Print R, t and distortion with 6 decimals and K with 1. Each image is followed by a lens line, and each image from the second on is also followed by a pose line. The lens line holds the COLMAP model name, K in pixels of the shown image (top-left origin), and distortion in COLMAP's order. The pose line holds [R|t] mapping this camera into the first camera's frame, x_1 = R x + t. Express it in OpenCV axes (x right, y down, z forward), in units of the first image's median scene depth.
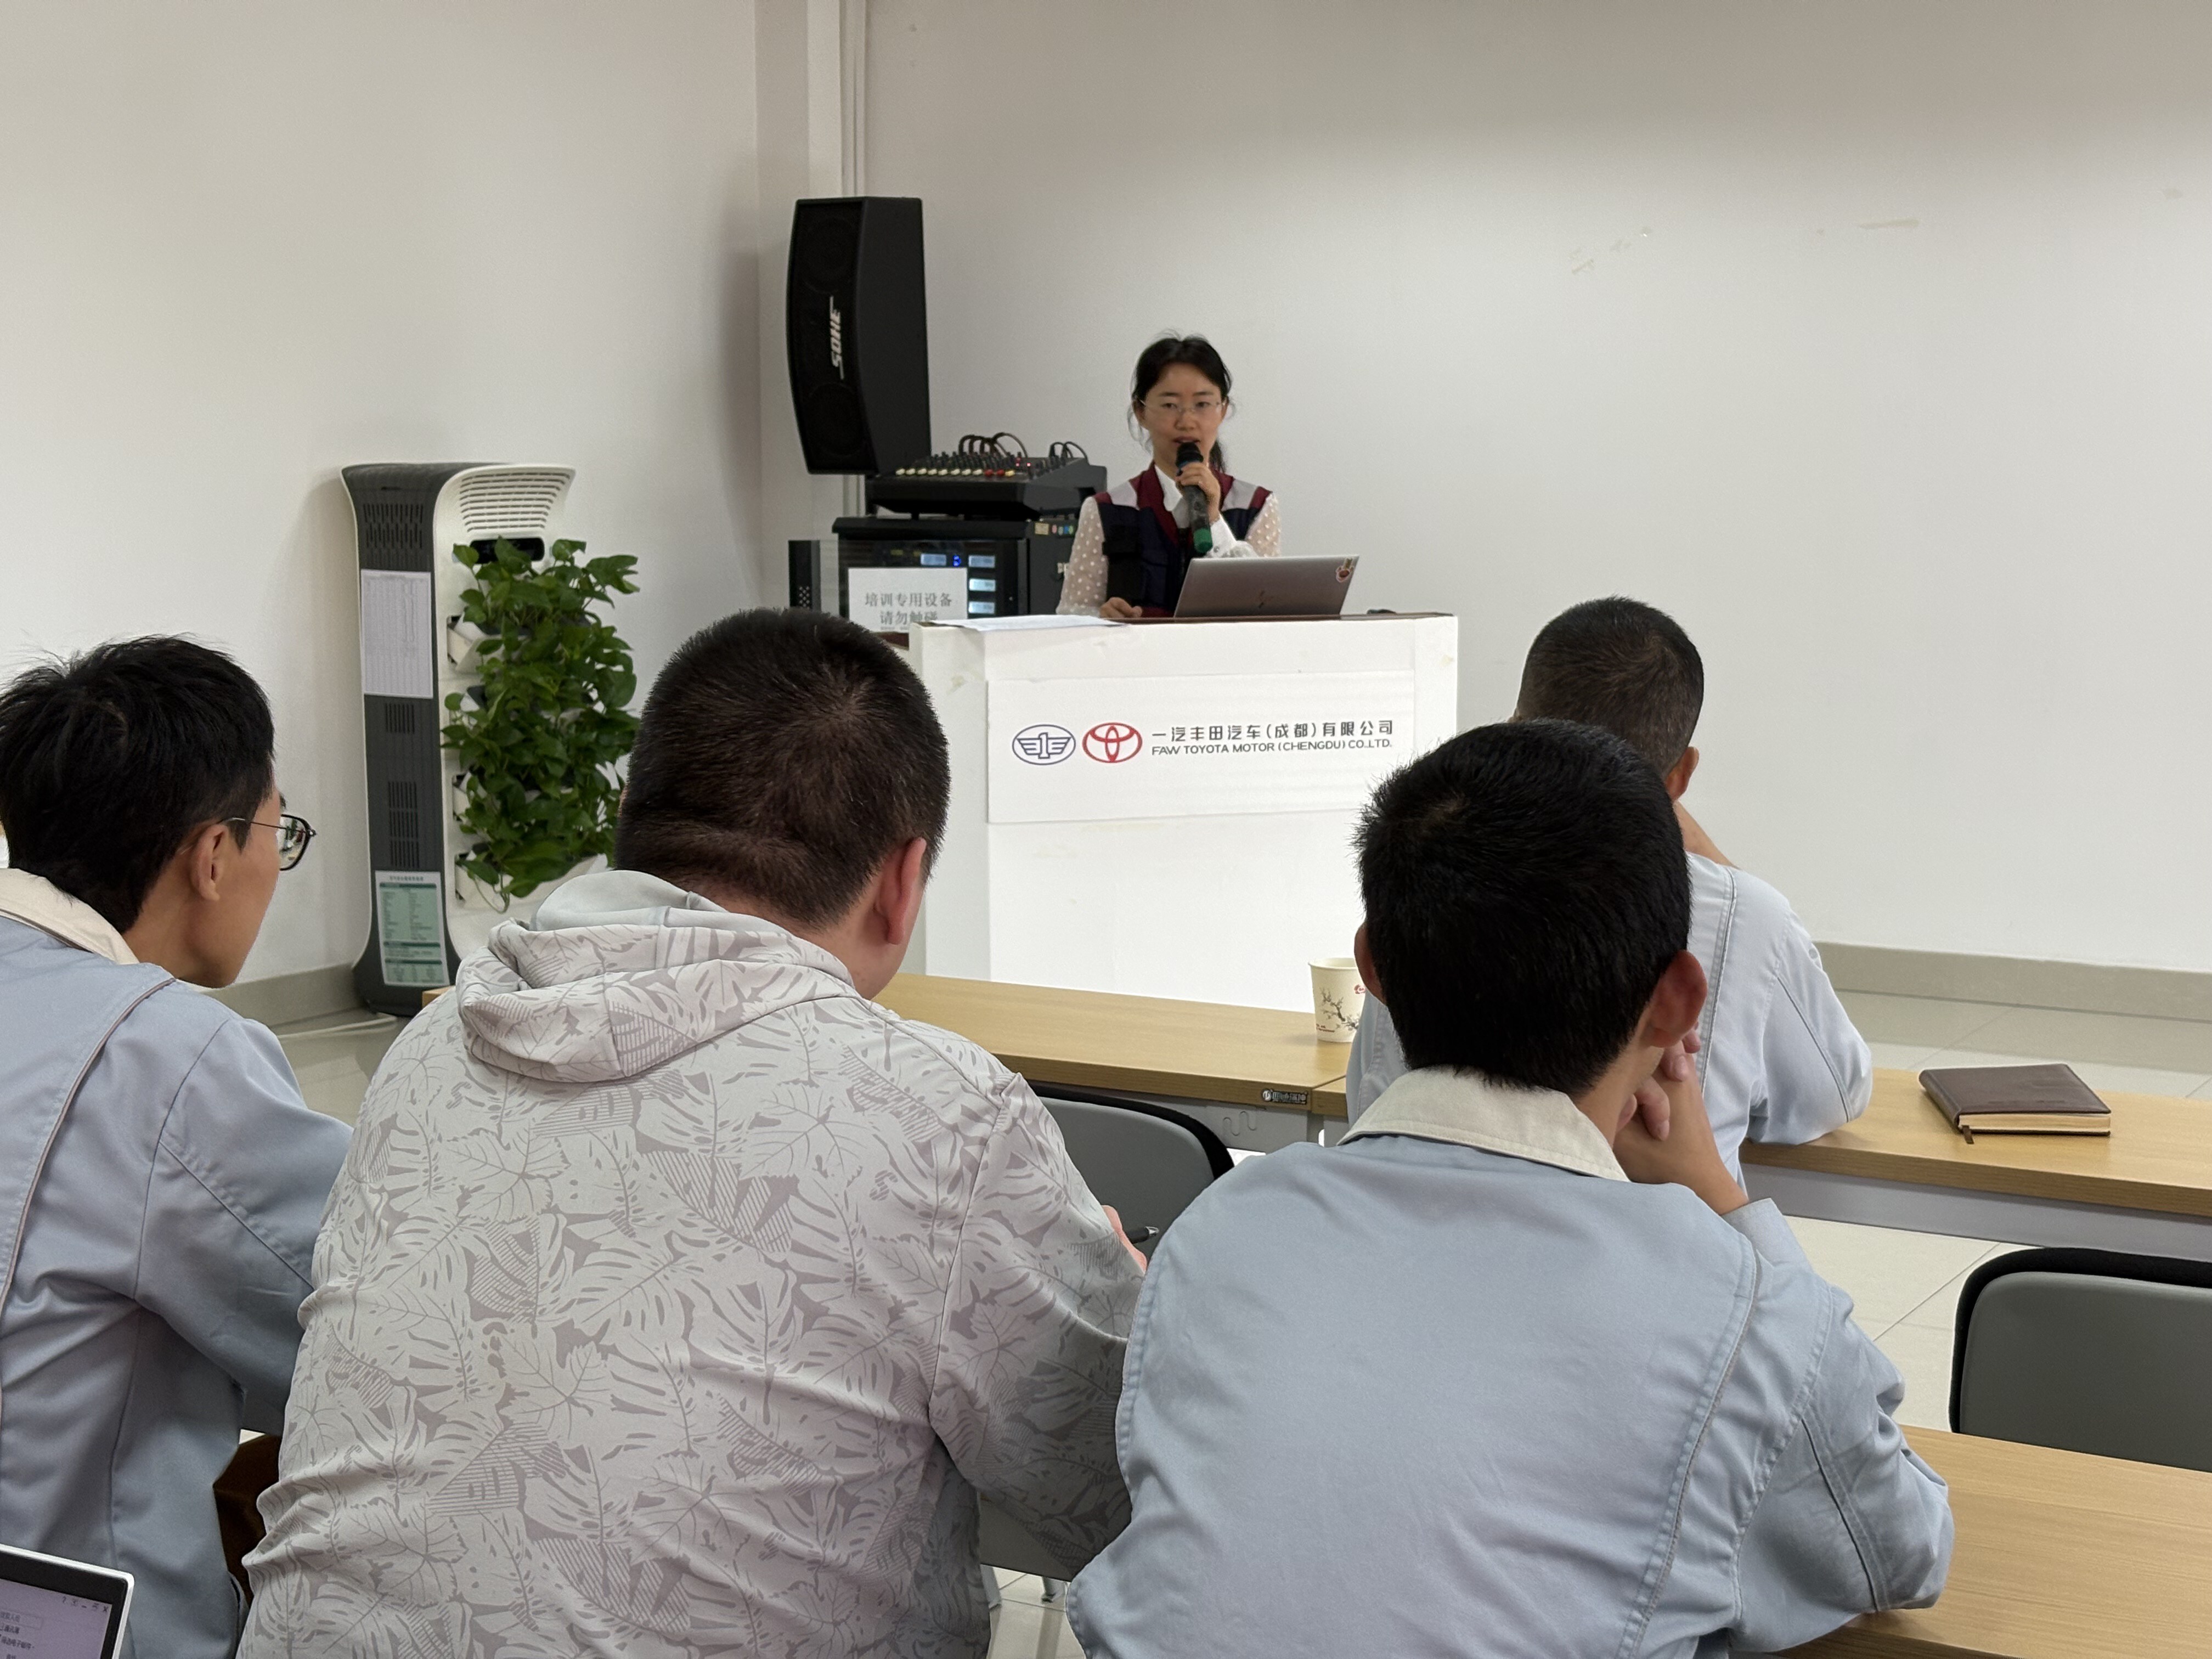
lens RADIAL K [[3352.9, 0, 1104.5], [0, 3352.9, 833.5], [0, 0, 1]] dist [0.087981, 0.000000]
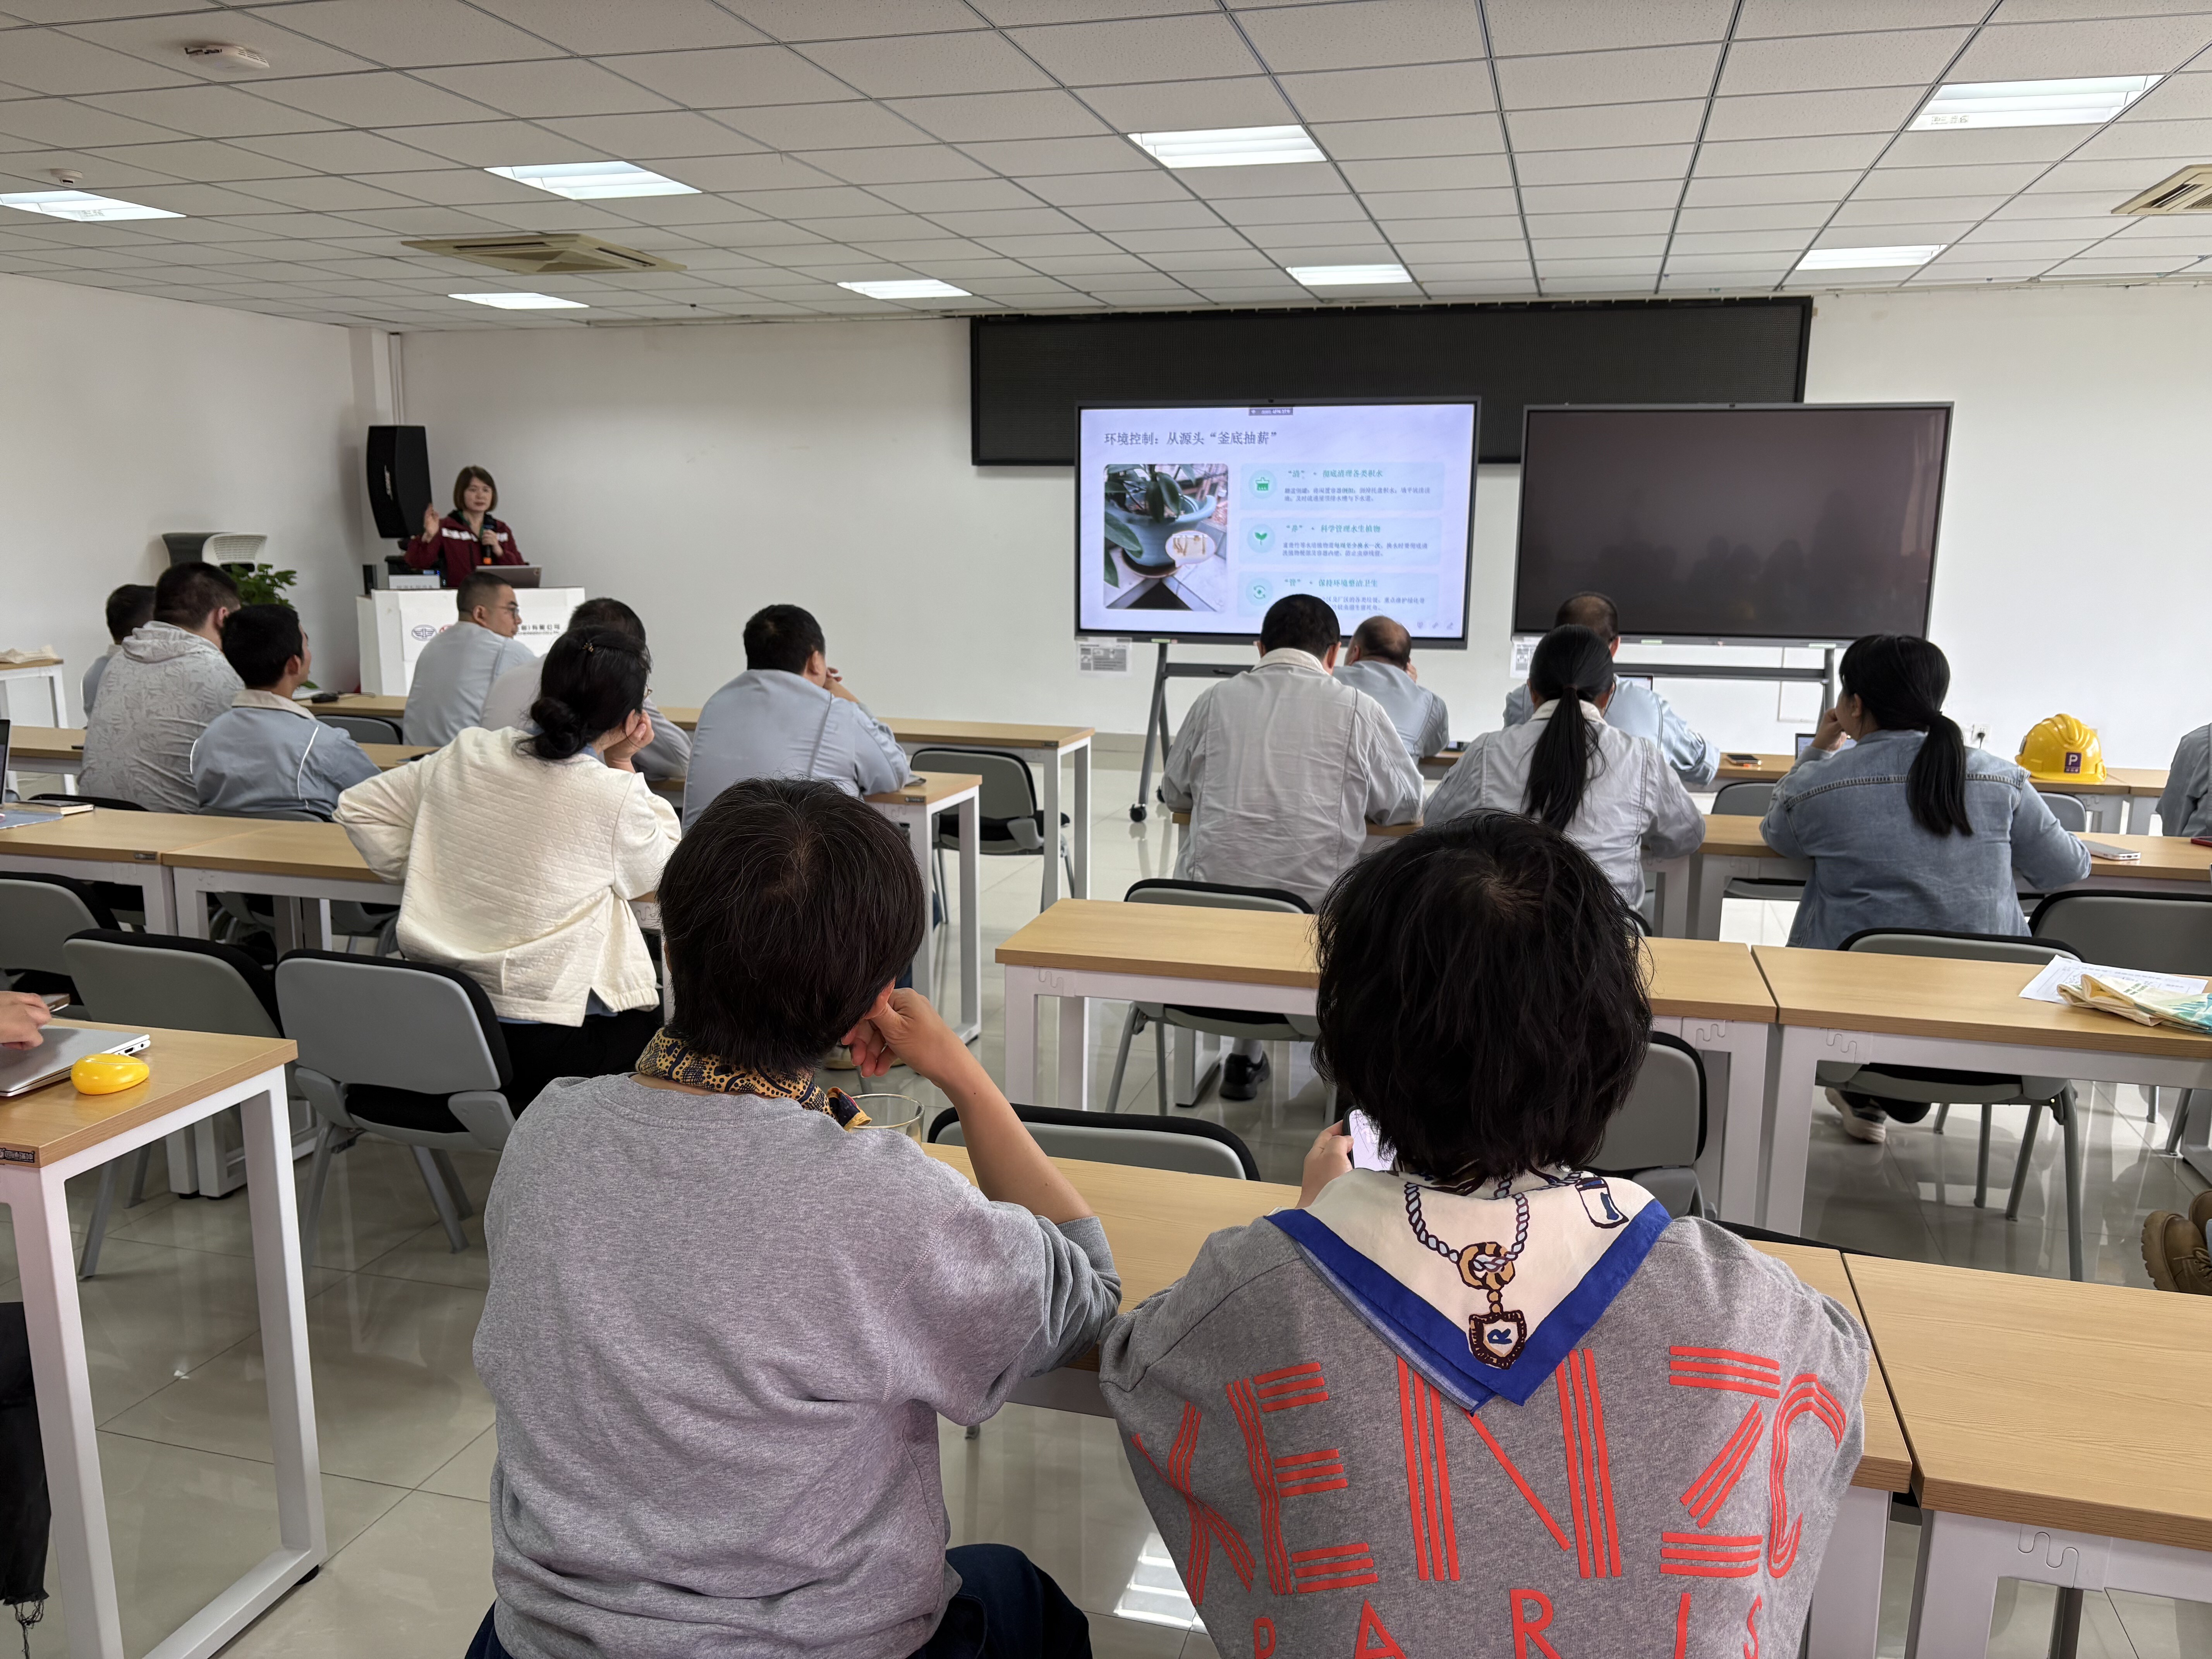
lens RADIAL K [[1665.8, 0, 1109.1], [0, 1665.8, 824.3], [0, 0, 1]] dist [0.000041, 0.000845]
pose [[0.965902, -0.038877, 0.255971, 0.120239], [0.023207, 0.997683, 0.063958, 0.040528], [-0.257864, -0.055836, 0.964566, -0.364848]]
